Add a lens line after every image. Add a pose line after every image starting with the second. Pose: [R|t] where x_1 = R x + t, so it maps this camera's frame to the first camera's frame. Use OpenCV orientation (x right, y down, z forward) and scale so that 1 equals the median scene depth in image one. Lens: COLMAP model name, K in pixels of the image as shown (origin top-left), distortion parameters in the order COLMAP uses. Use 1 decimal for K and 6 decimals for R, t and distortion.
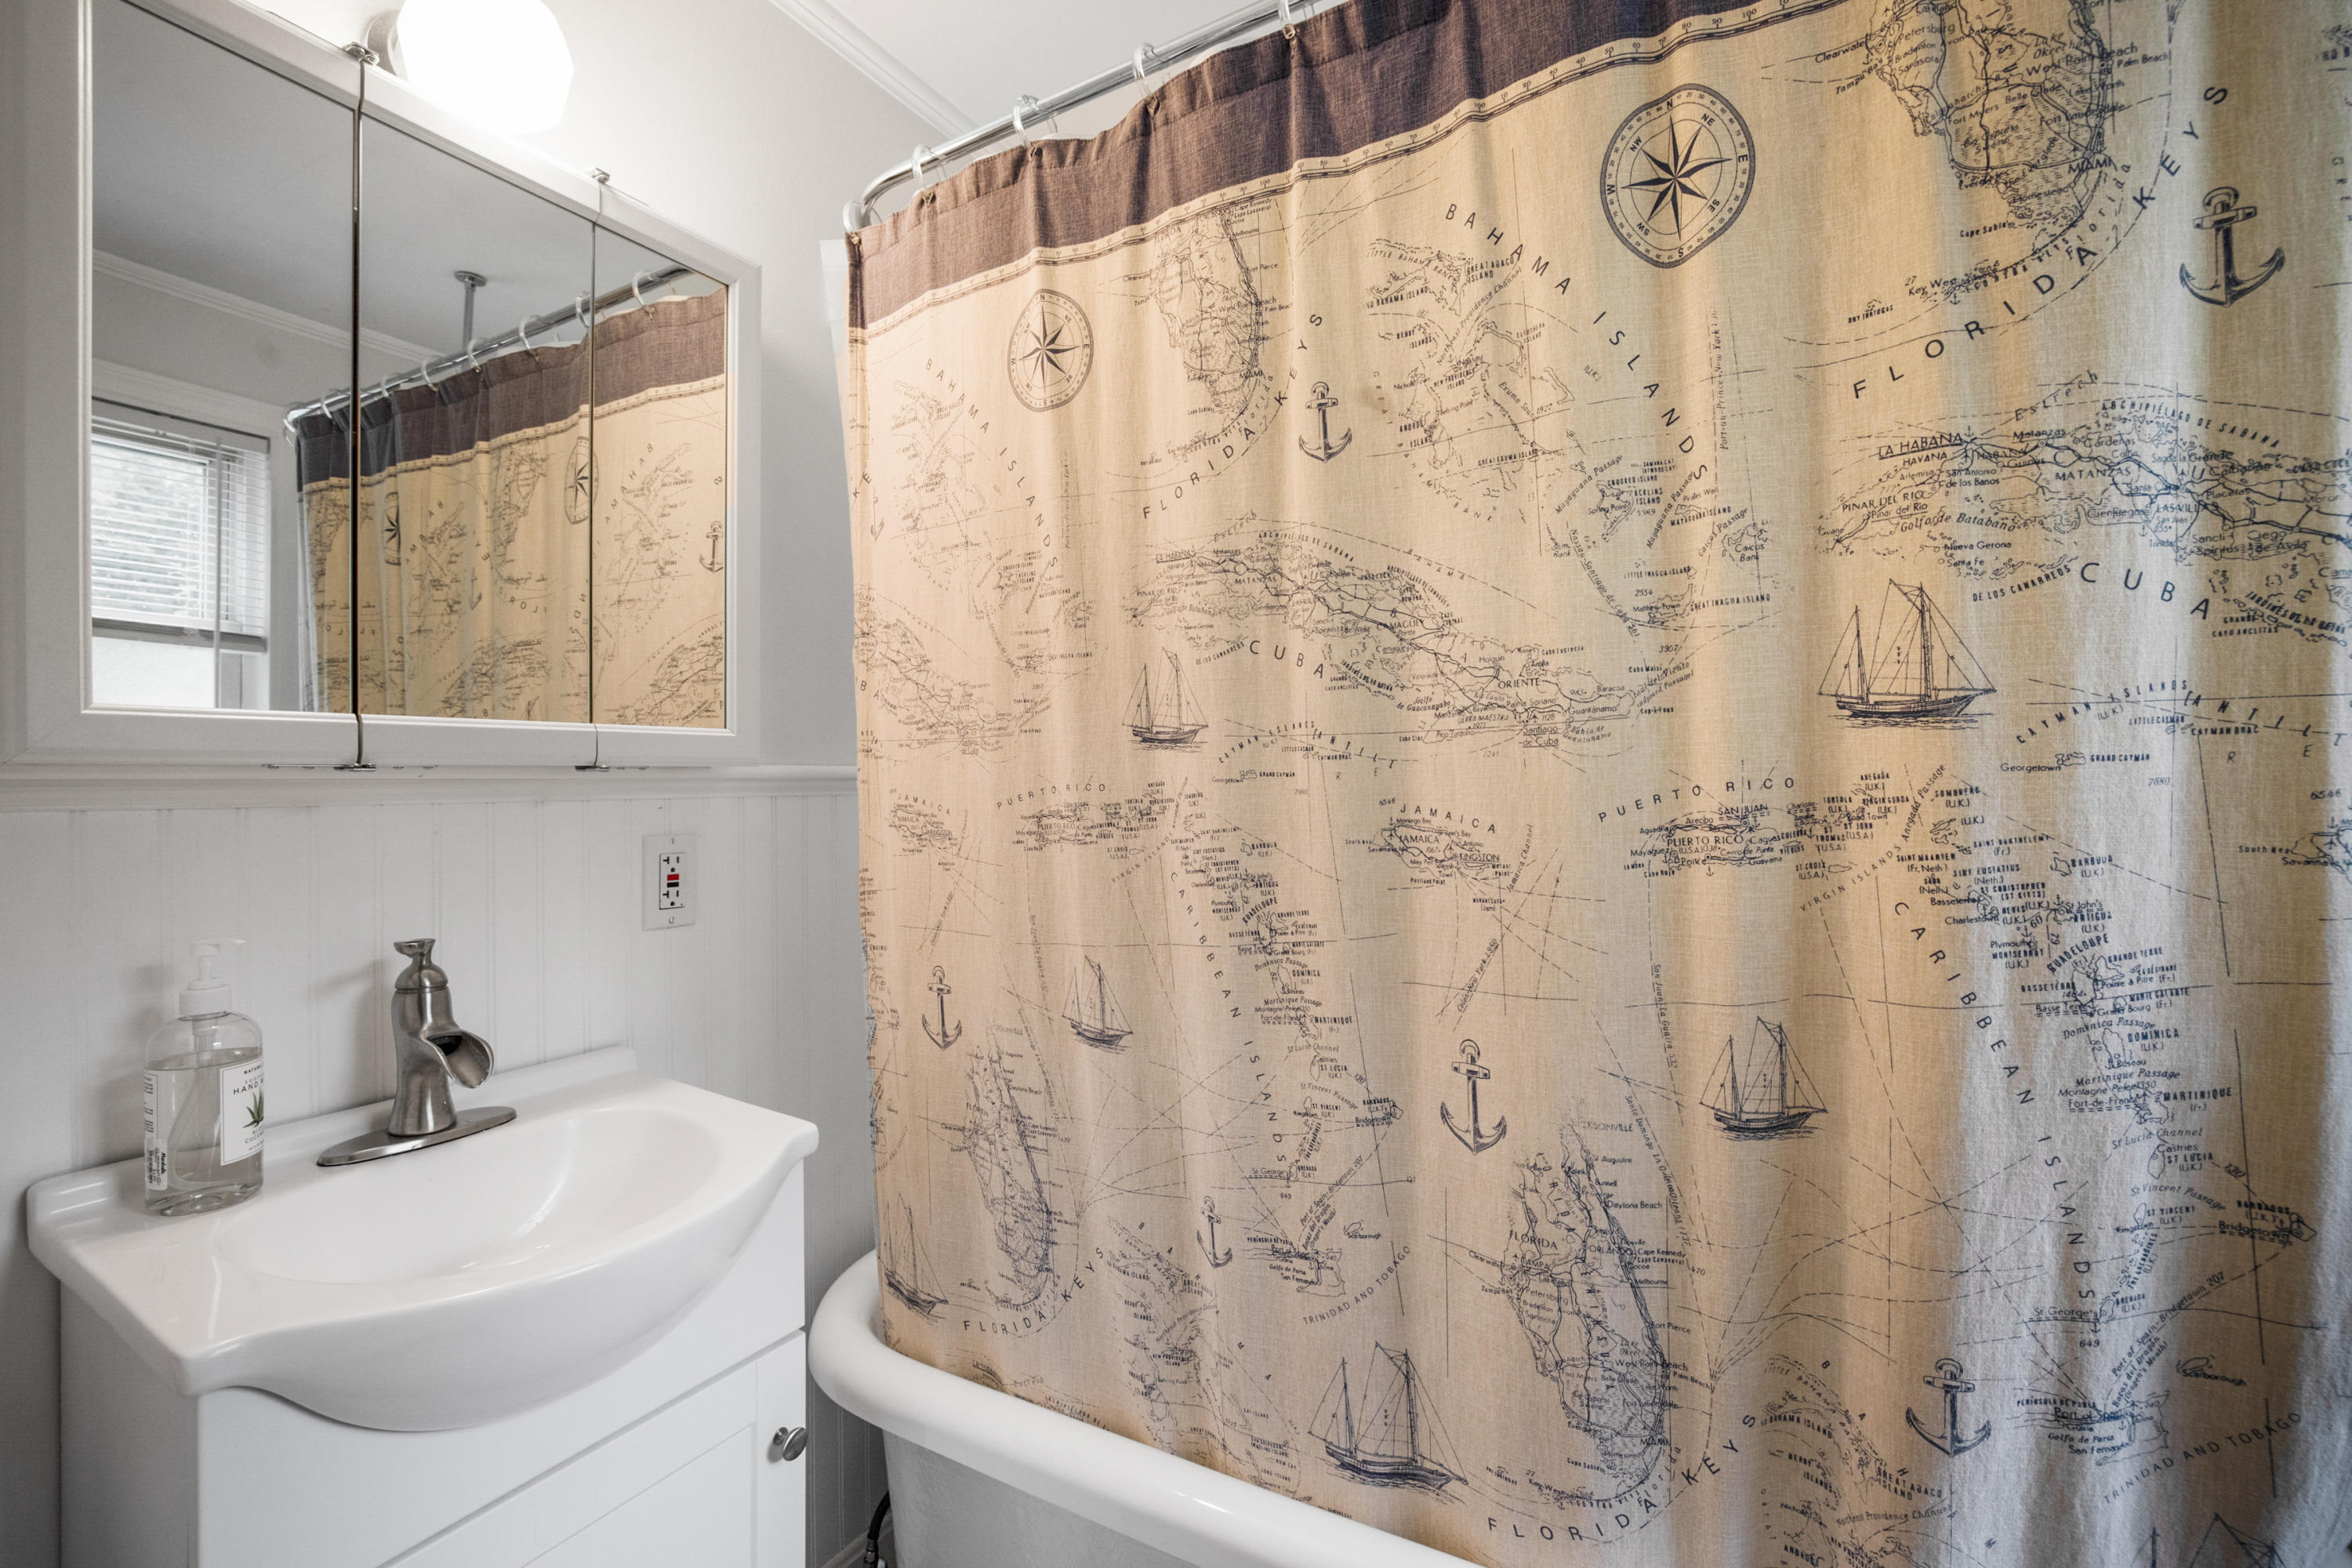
lens RADIAL K [[1031.8, 0, 1178.8], [0, 1031.8, 774.1], [0, 0, 1]] dist [-0.043782, 0.015634]
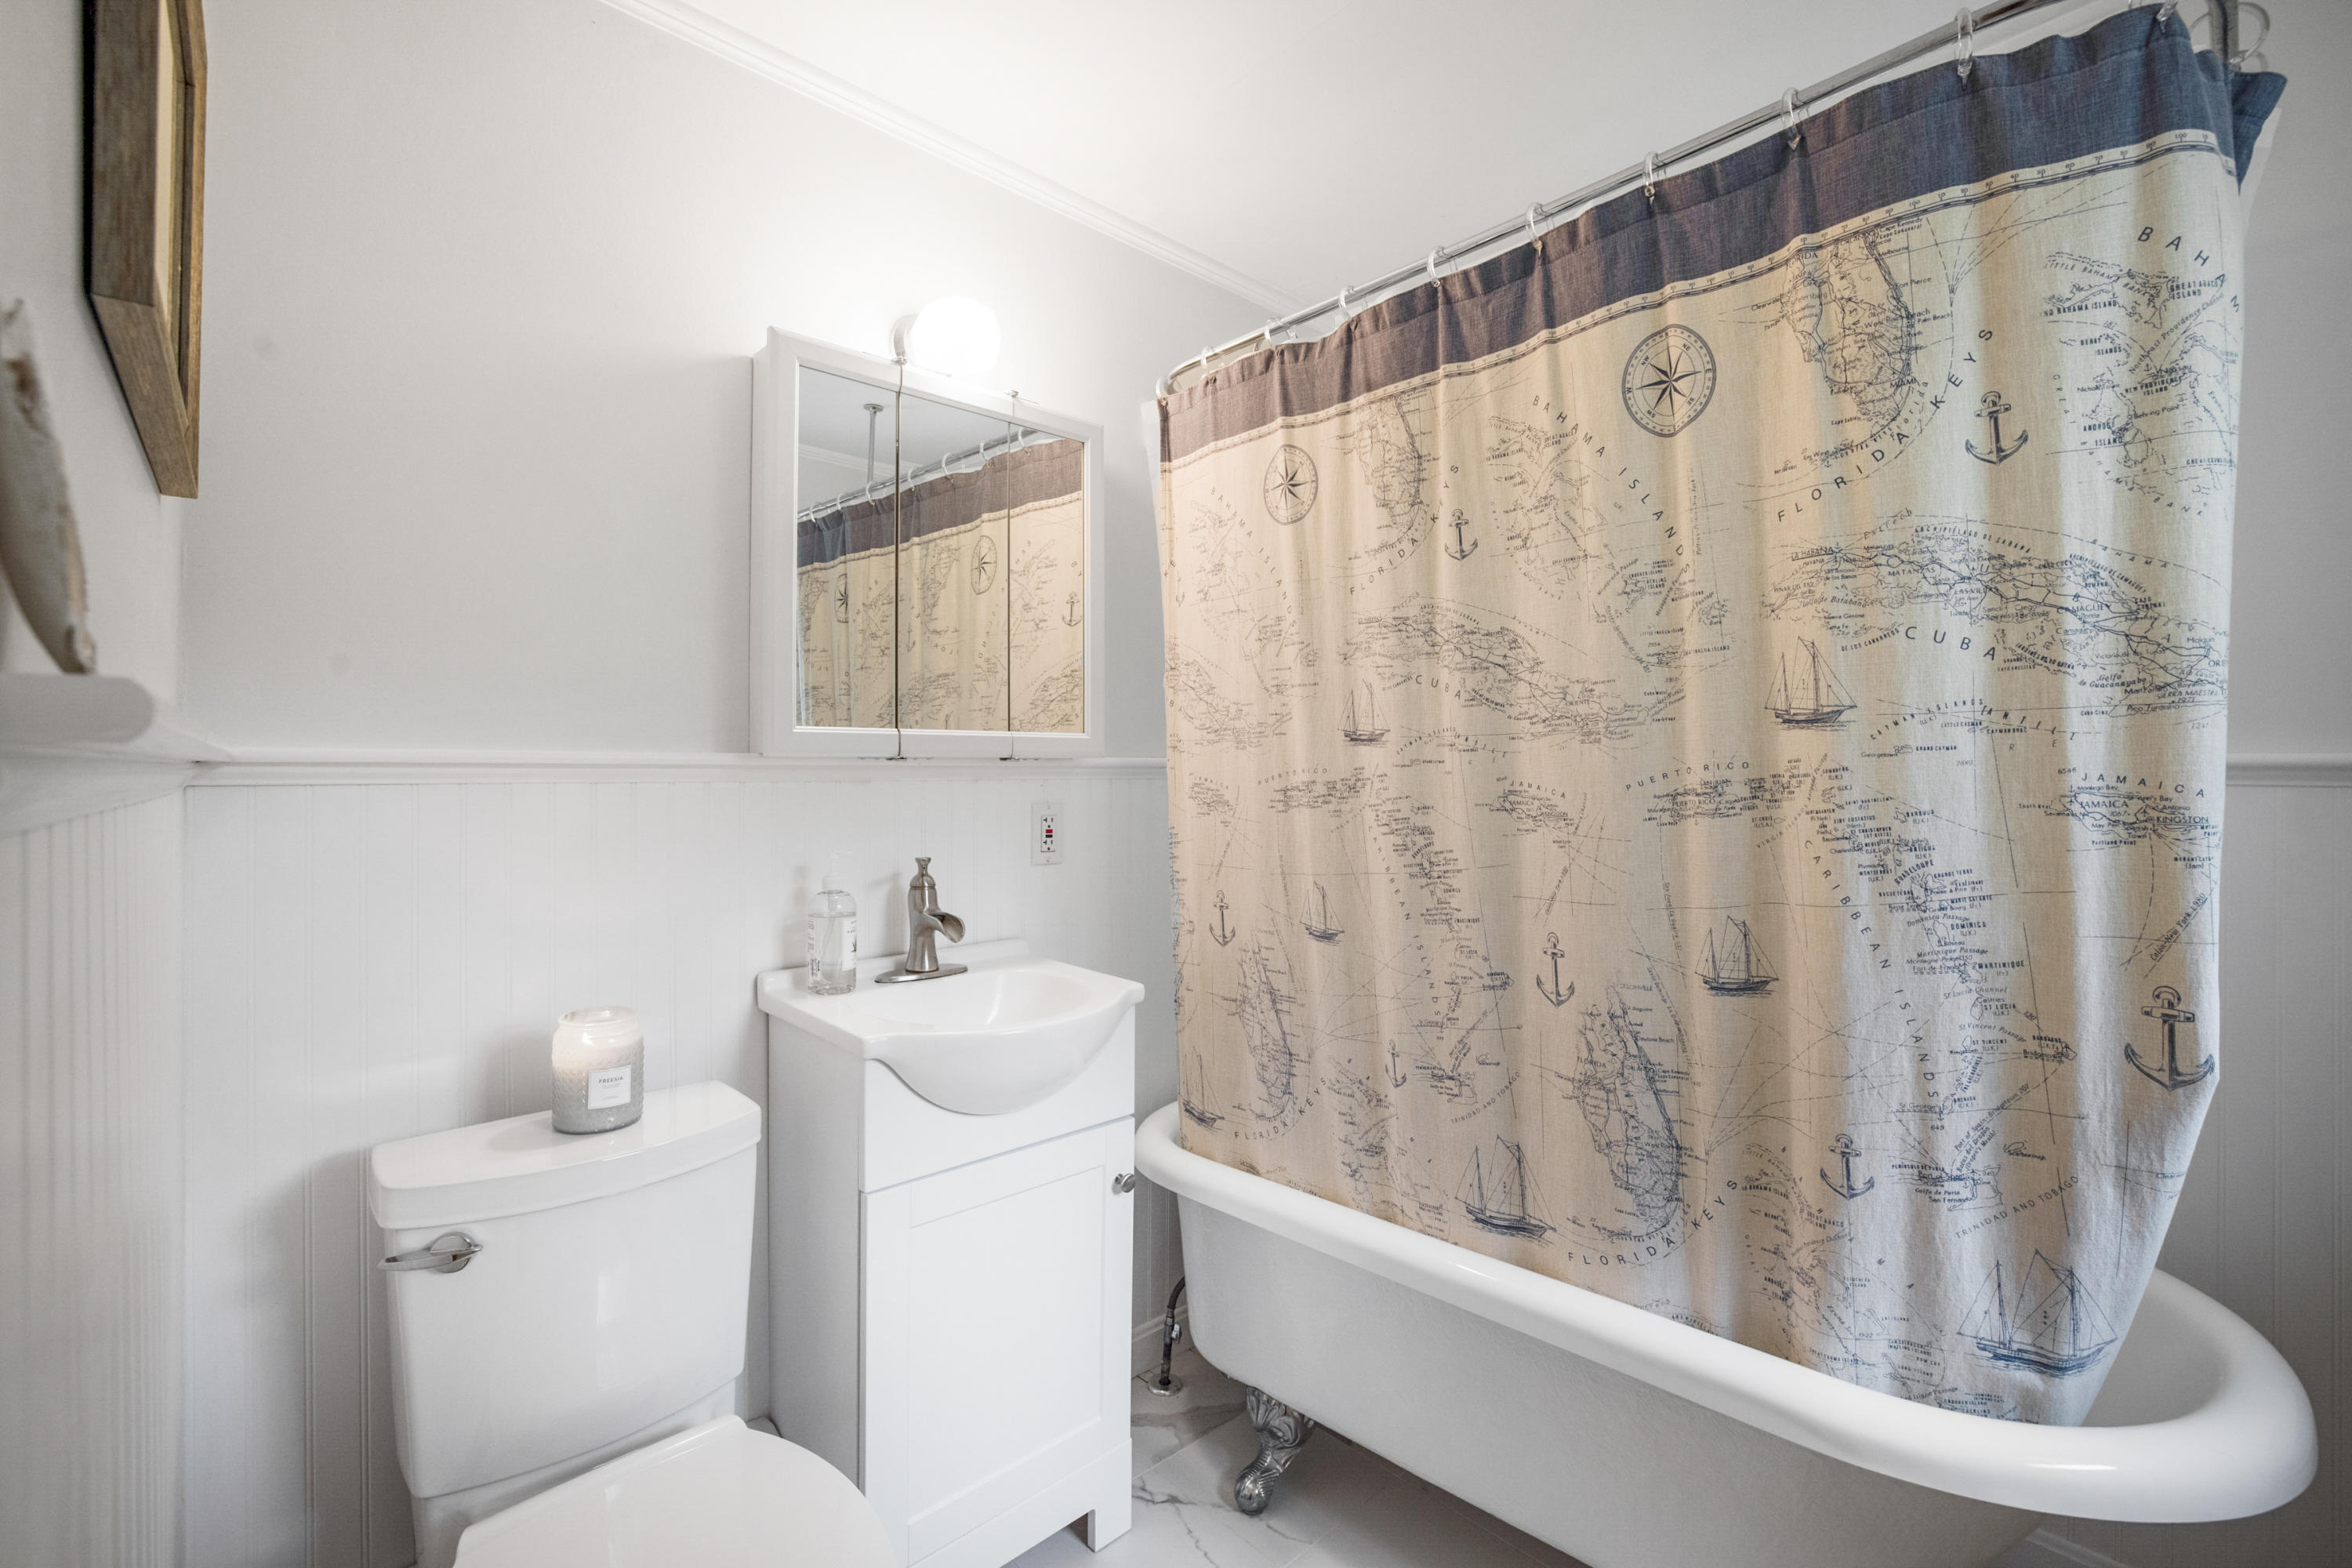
lens RADIAL K [[1031.8, 0, 1160.3], [0, 1031.8, 757.2], [0, 0, 1]] dist [-0.043782, 0.015634]
pose [[0.956988, -0.002336, -0.290117, 0.169328], [-0.001033, 0.999934, -0.011459, 0.013130], [0.290125, 0.011266, 0.956923, -0.661938]]
